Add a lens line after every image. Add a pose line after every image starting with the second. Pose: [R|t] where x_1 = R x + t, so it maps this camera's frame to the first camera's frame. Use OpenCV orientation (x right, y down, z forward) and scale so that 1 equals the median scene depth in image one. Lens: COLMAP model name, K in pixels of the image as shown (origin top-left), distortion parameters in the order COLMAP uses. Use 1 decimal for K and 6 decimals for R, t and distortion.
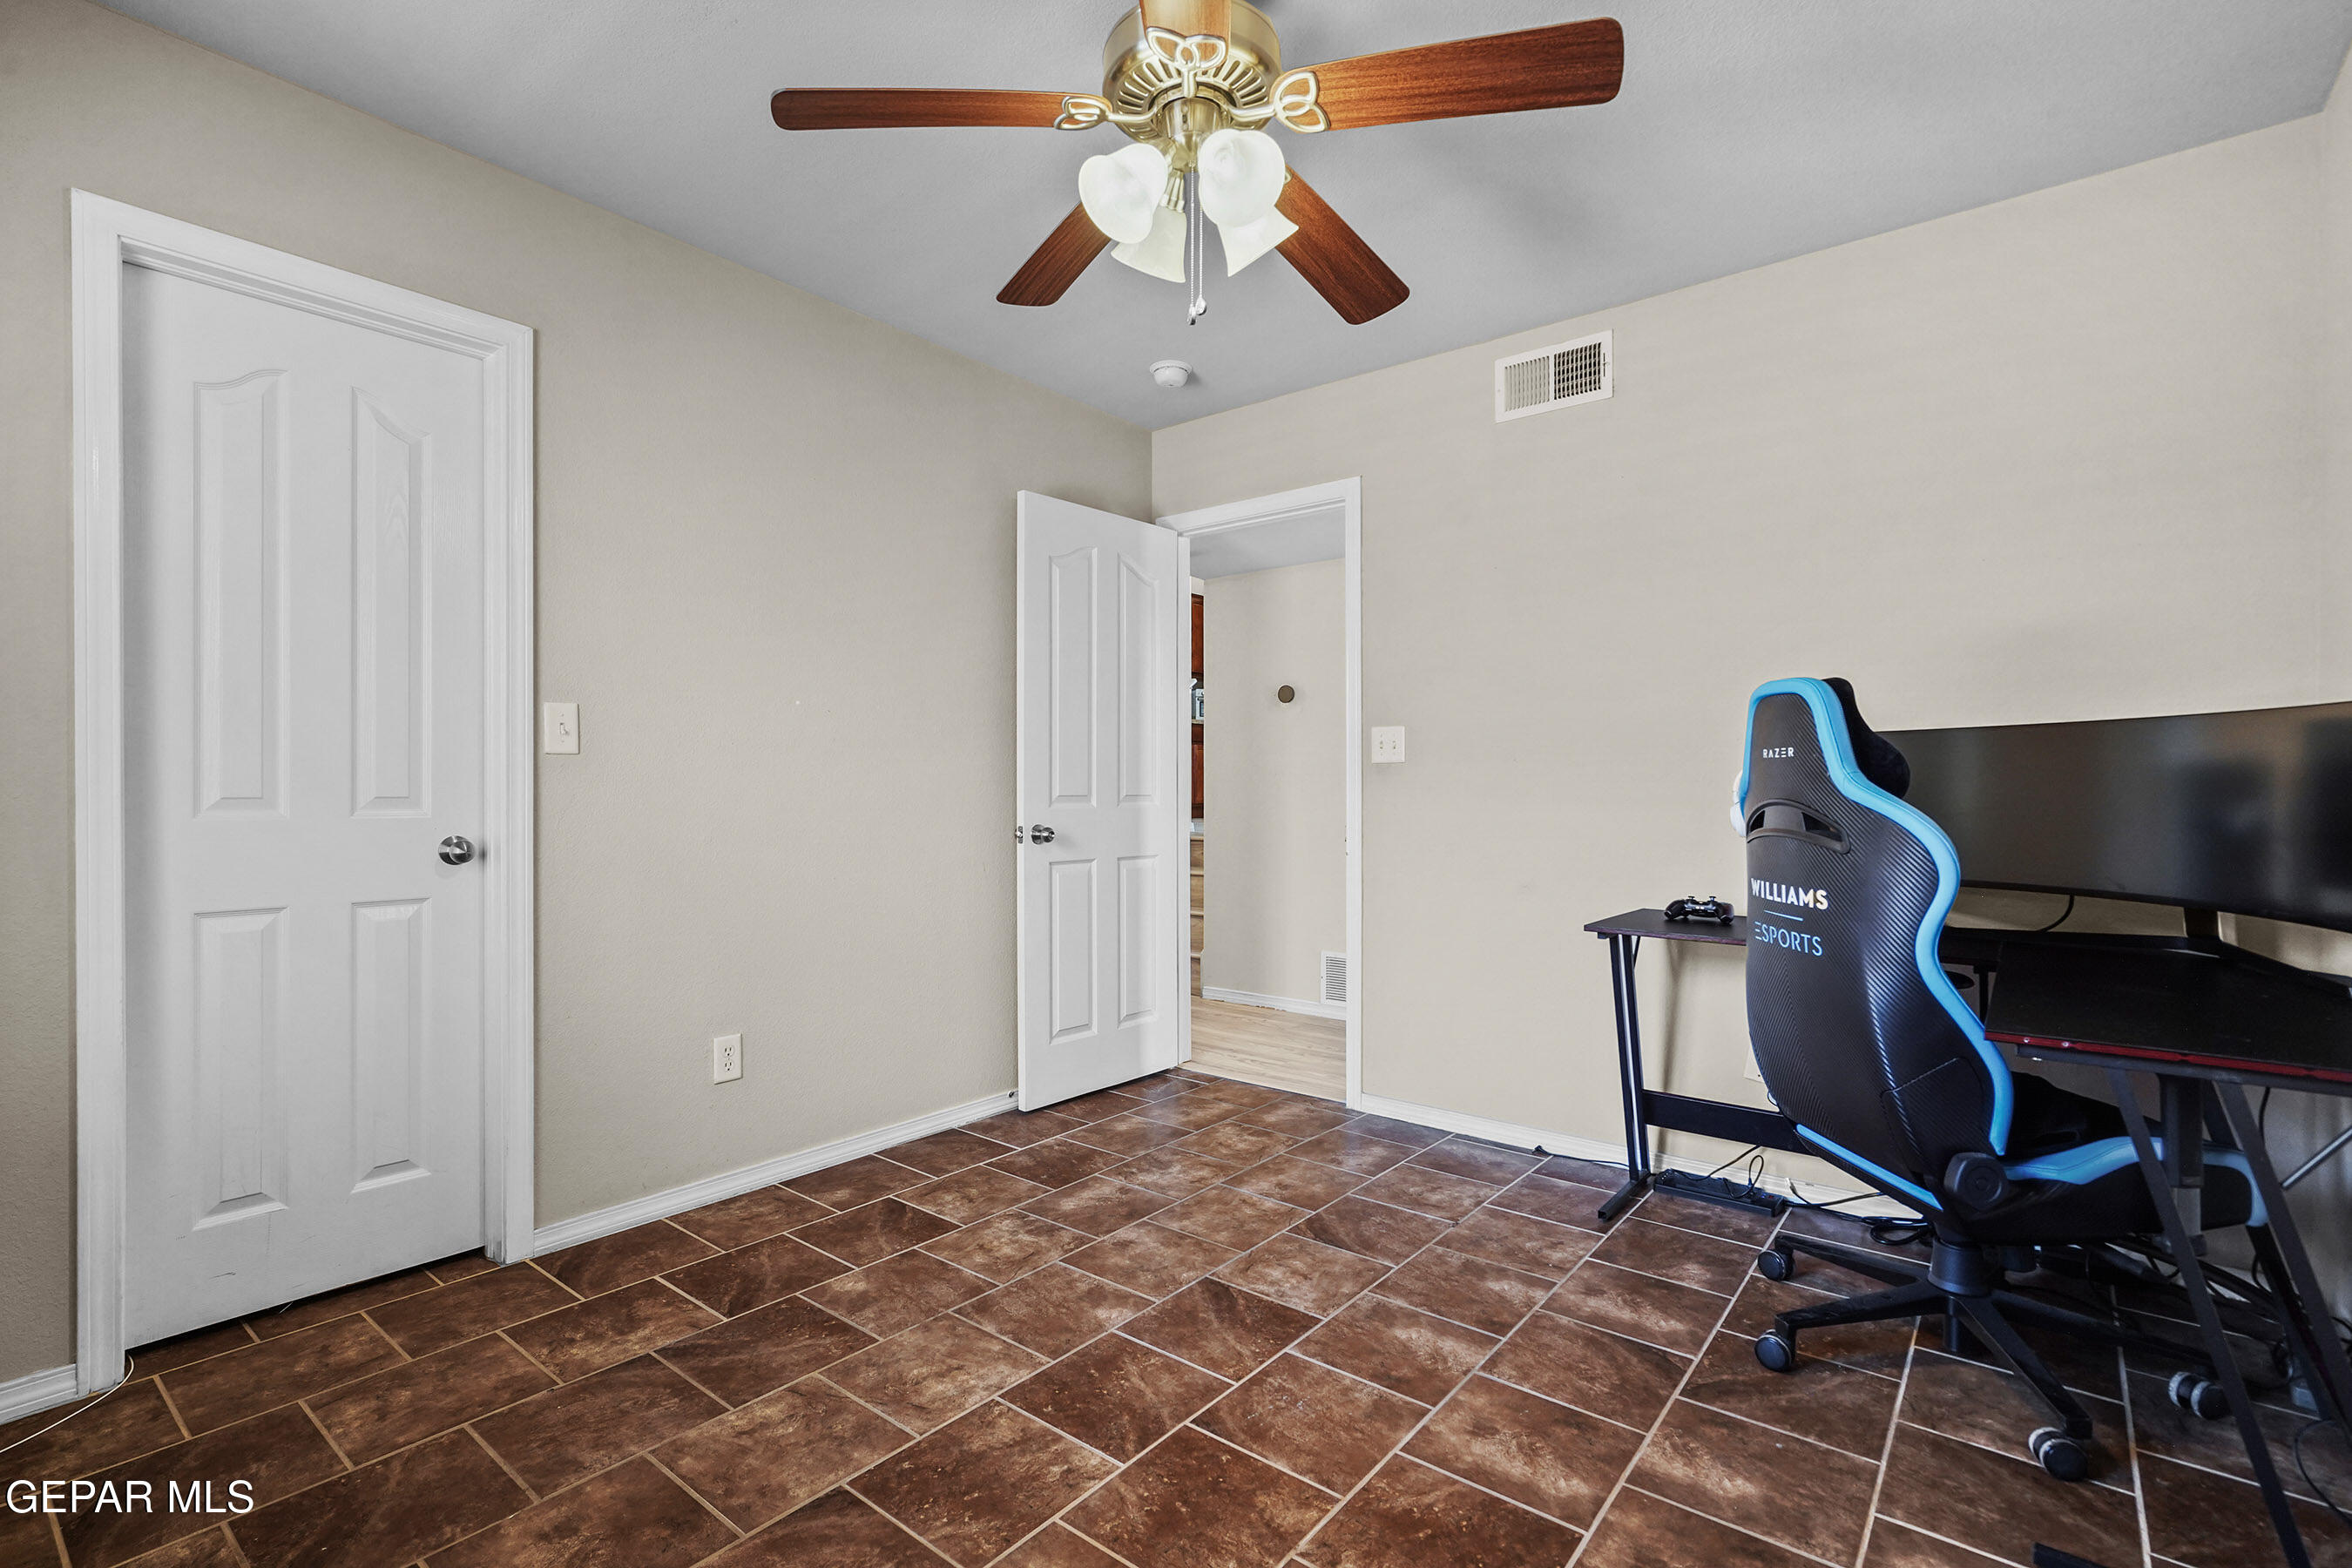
lens RADIAL K [[1079.0, 0, 1174.4], [0, 1079.0, 785.4], [0, 0, 1]] dist [-0.004350, 0.001127]
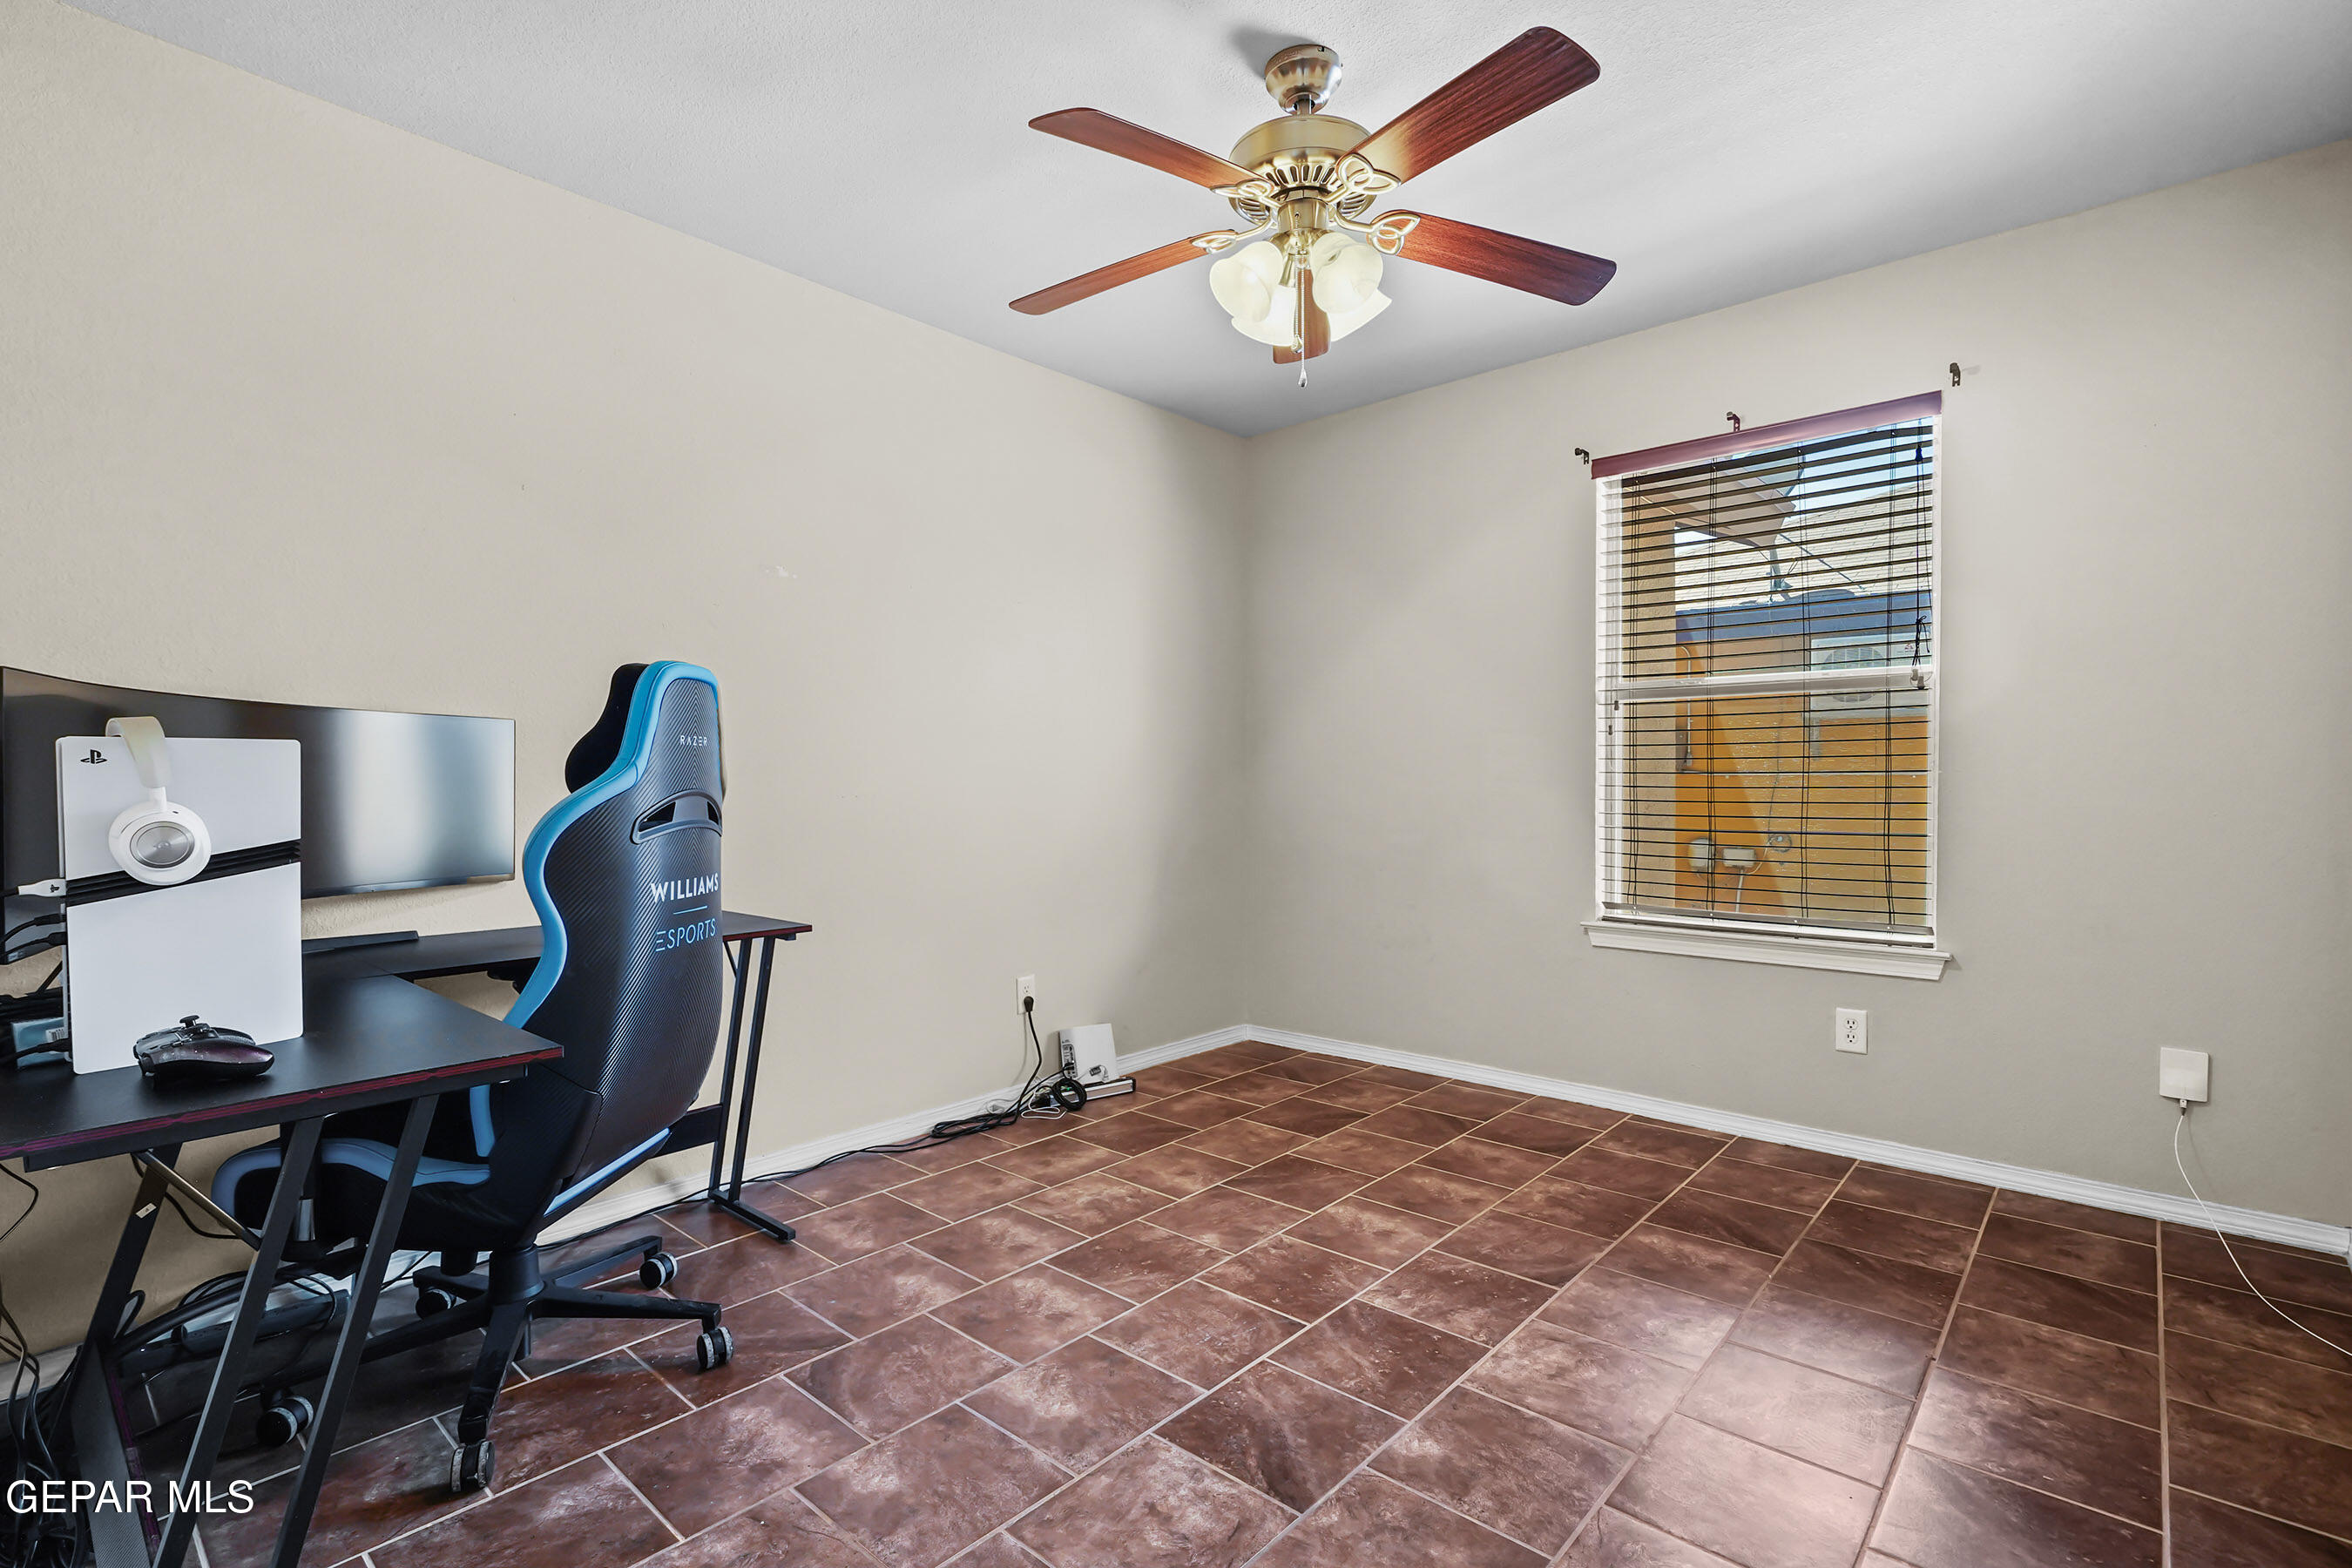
lens RADIAL K [[1079.0, 0, 1176.0], [0, 1079.0, 786.1], [0, 0, 1]] dist [-0.004350, 0.001127]
pose [[-0.998550, 0.003657, 0.053712, 0.080601], [0.003968, 0.999976, 0.005692, 0.005495], [-0.053689, 0.005897, -0.998540, 1.930626]]
